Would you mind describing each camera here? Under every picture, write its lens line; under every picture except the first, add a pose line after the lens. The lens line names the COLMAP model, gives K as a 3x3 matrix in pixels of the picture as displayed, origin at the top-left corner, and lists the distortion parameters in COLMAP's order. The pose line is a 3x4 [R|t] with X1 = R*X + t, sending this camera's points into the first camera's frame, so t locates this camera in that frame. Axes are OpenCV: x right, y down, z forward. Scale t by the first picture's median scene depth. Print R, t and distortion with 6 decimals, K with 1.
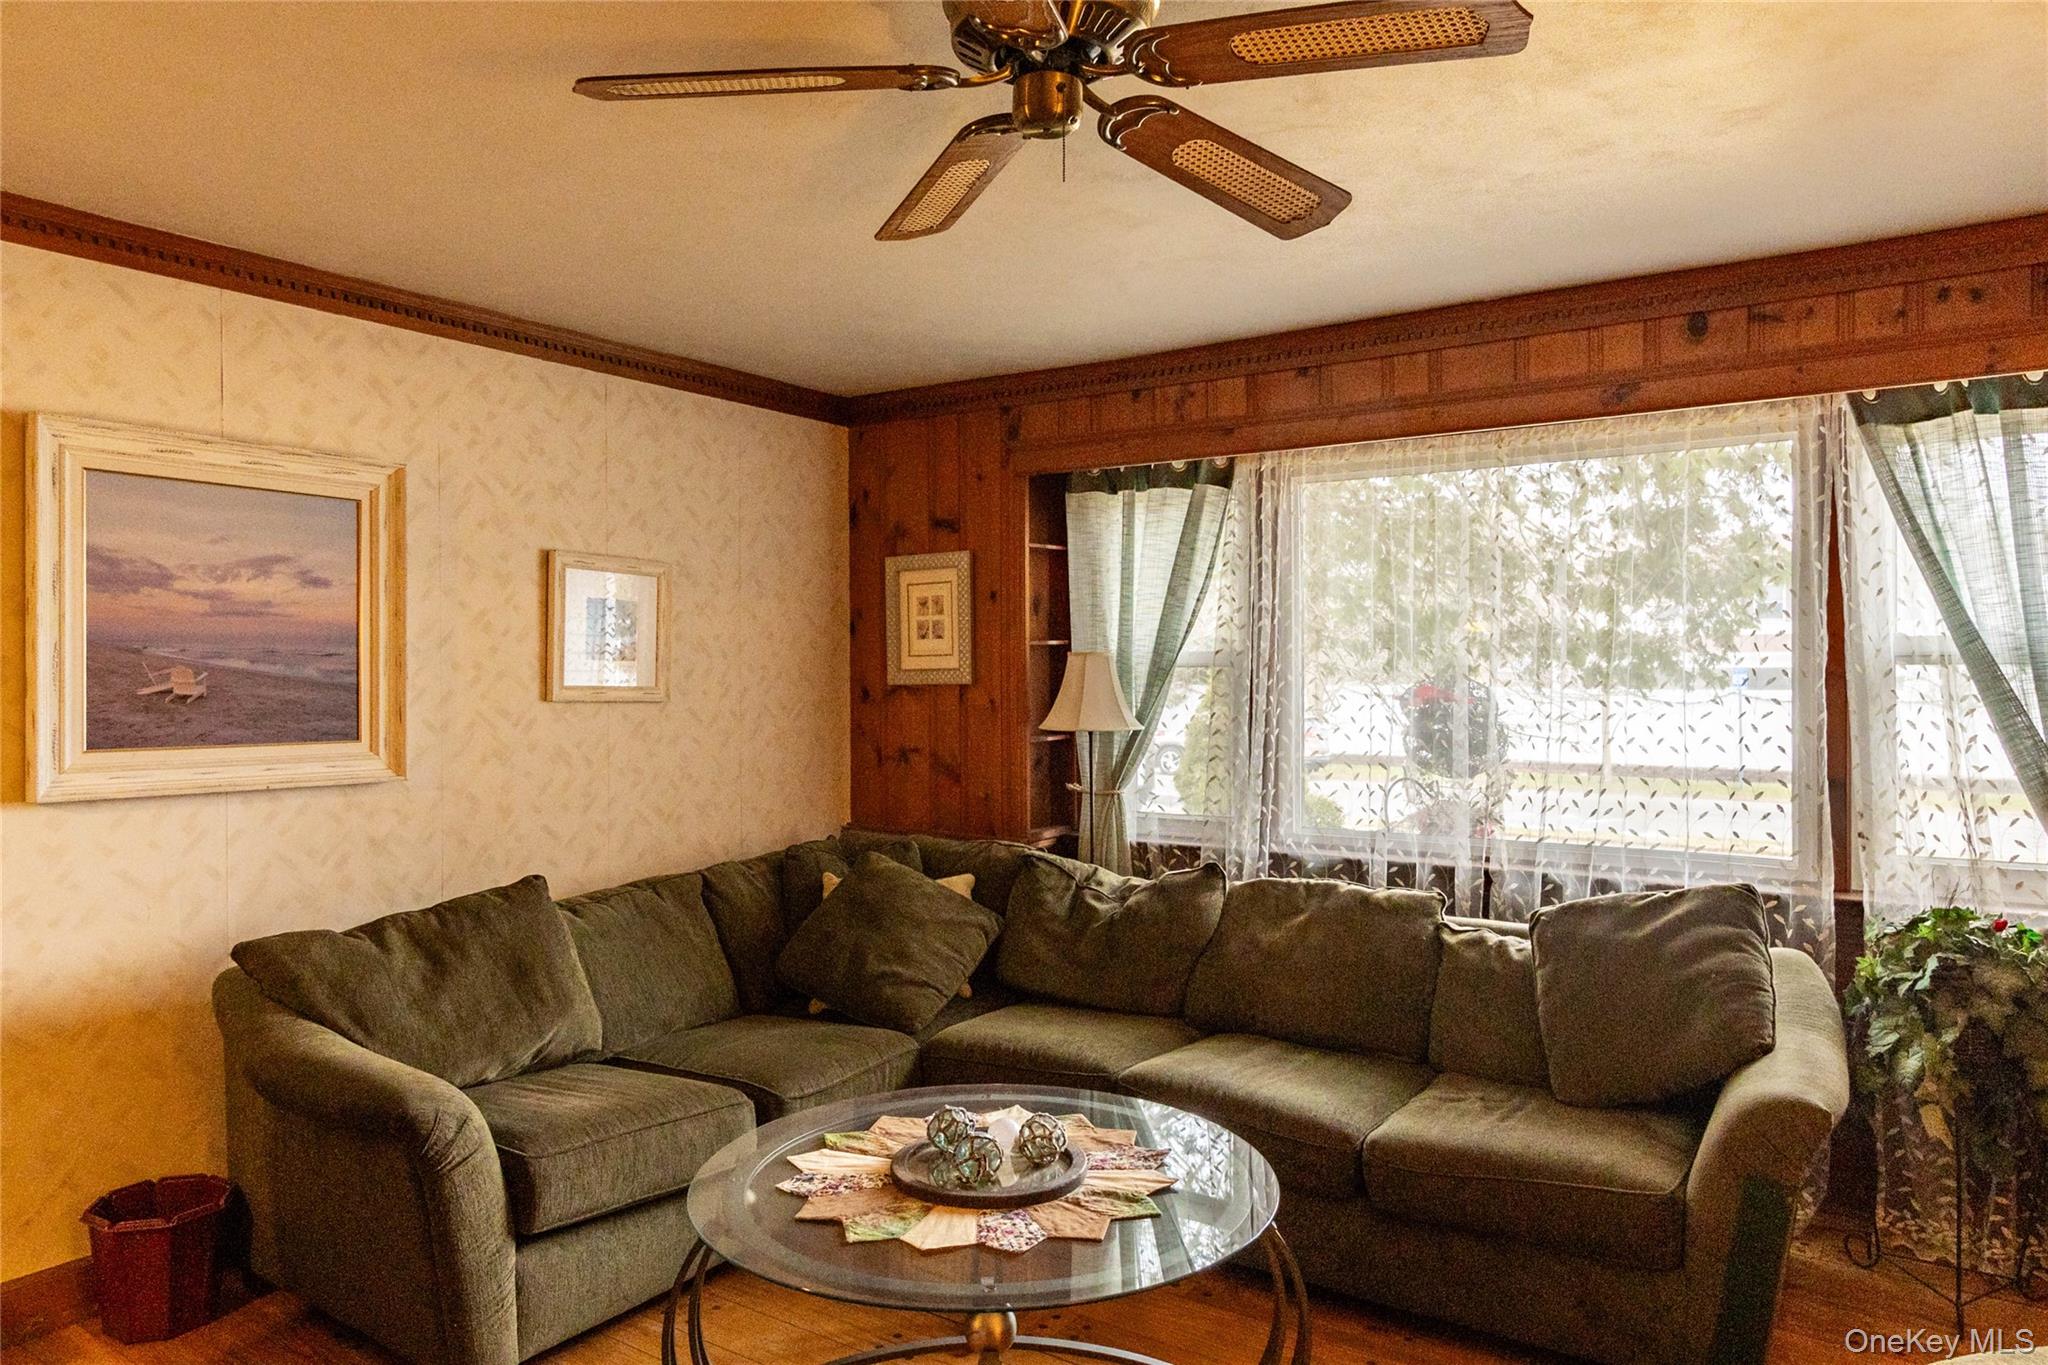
lens RADIAL K [[1341.2, 0, 1024.0], [0, 1341.2, 682.5], [0, 0, 1]] dist [0.001293, 0.001006]
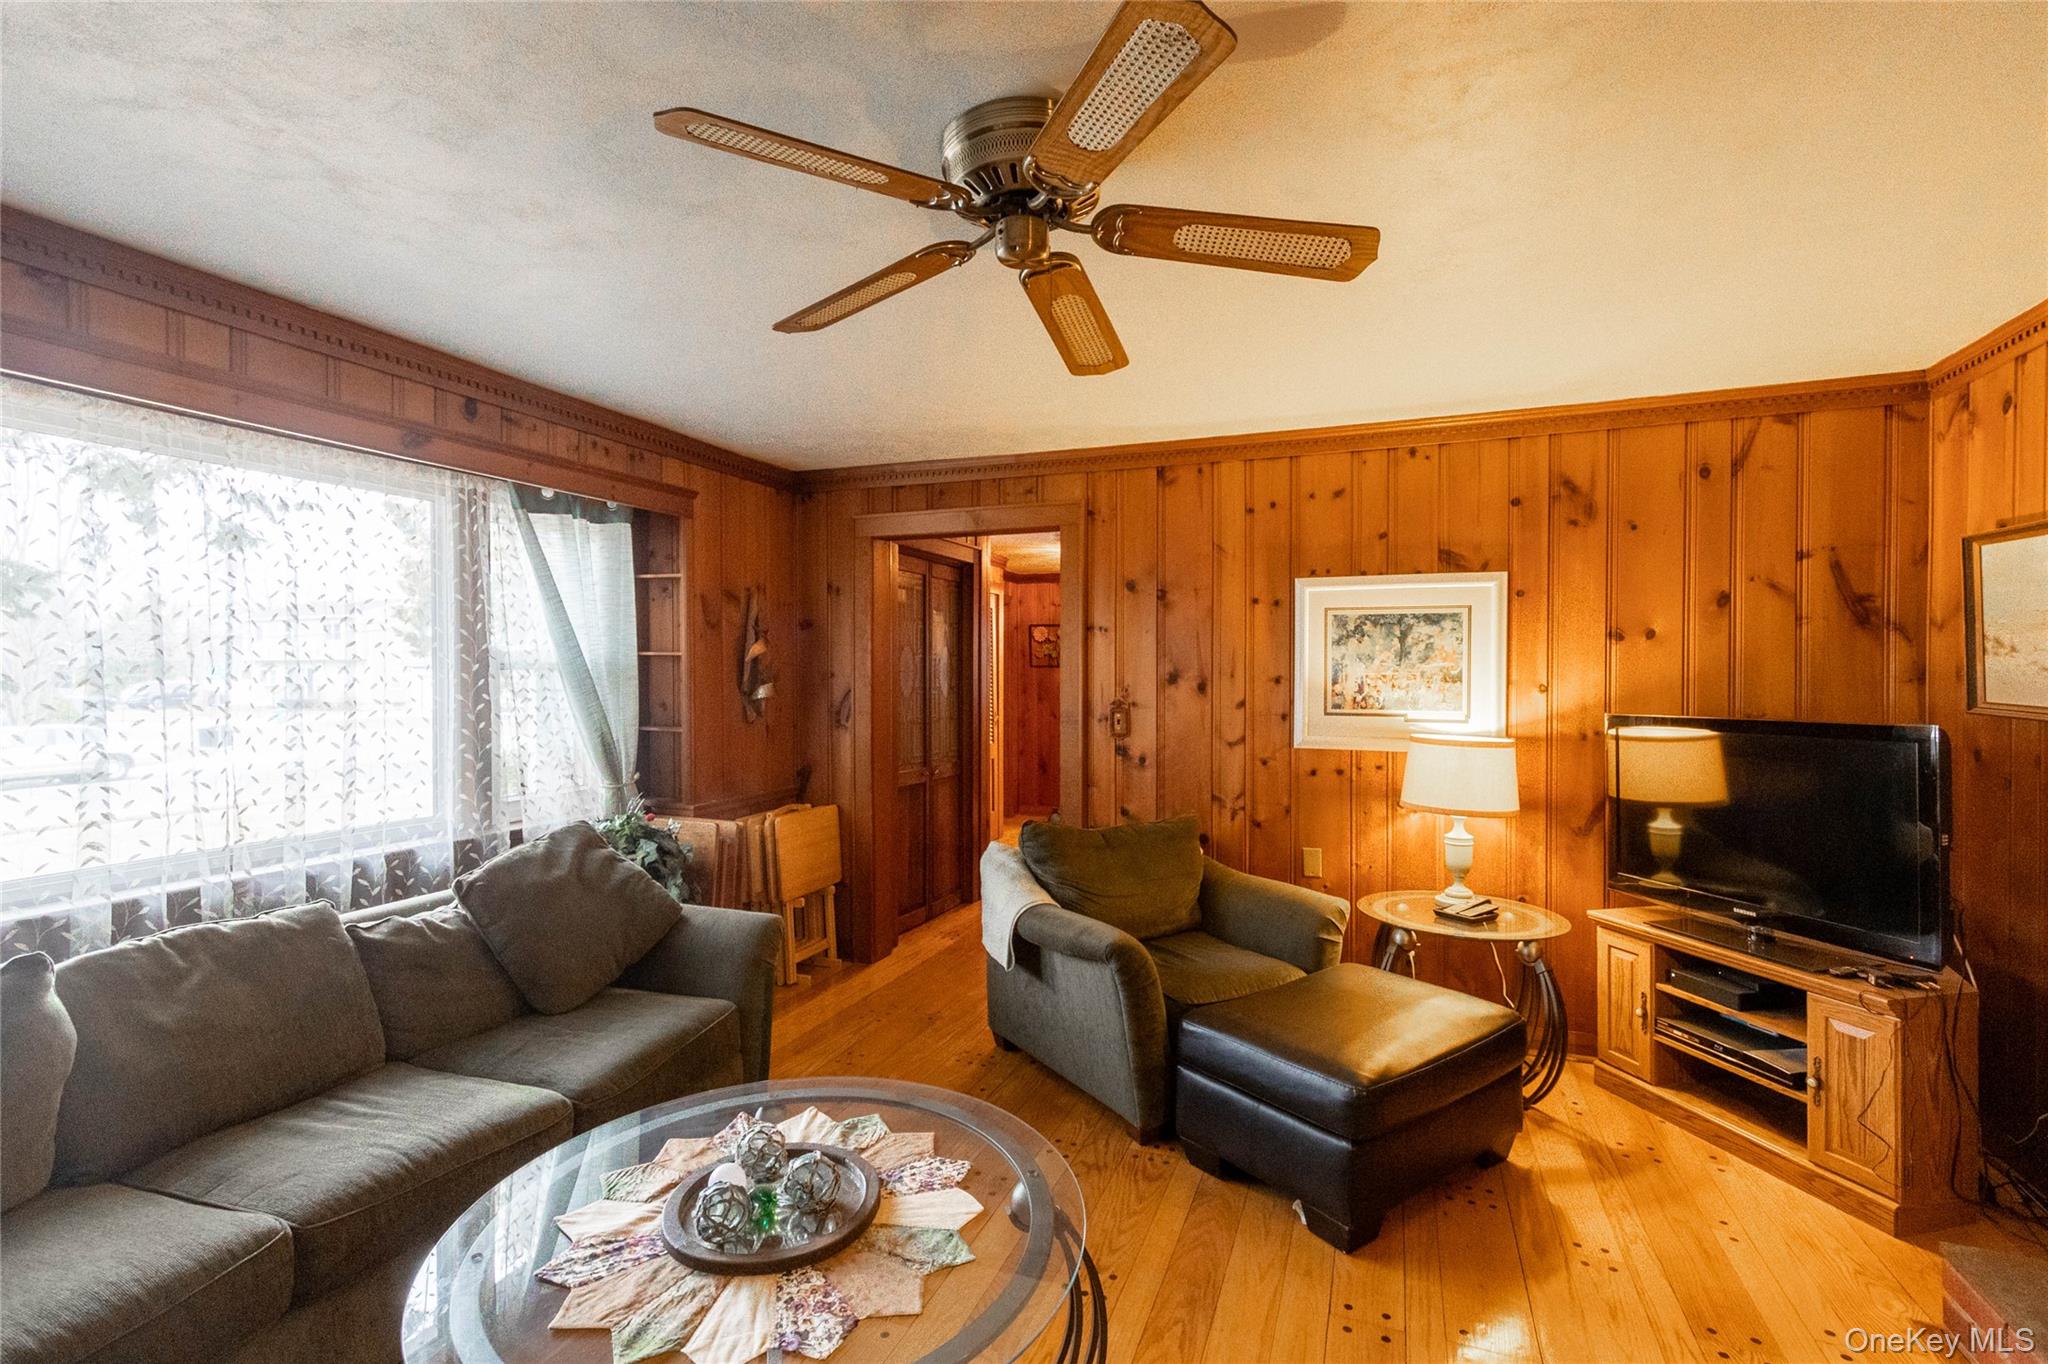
lens RADIAL K [[929.0, 0, 1010.8], [0, 929.0, 681.6], [0, 0, 1]] dist [0.003368, 0.000283]
pose [[-0.224644, -0.011167, 0.974377, -0.643922], [0.008493, 0.999874, 0.013417, -0.012890], [-0.974404, 0.011290, -0.224521, 0.906562]]
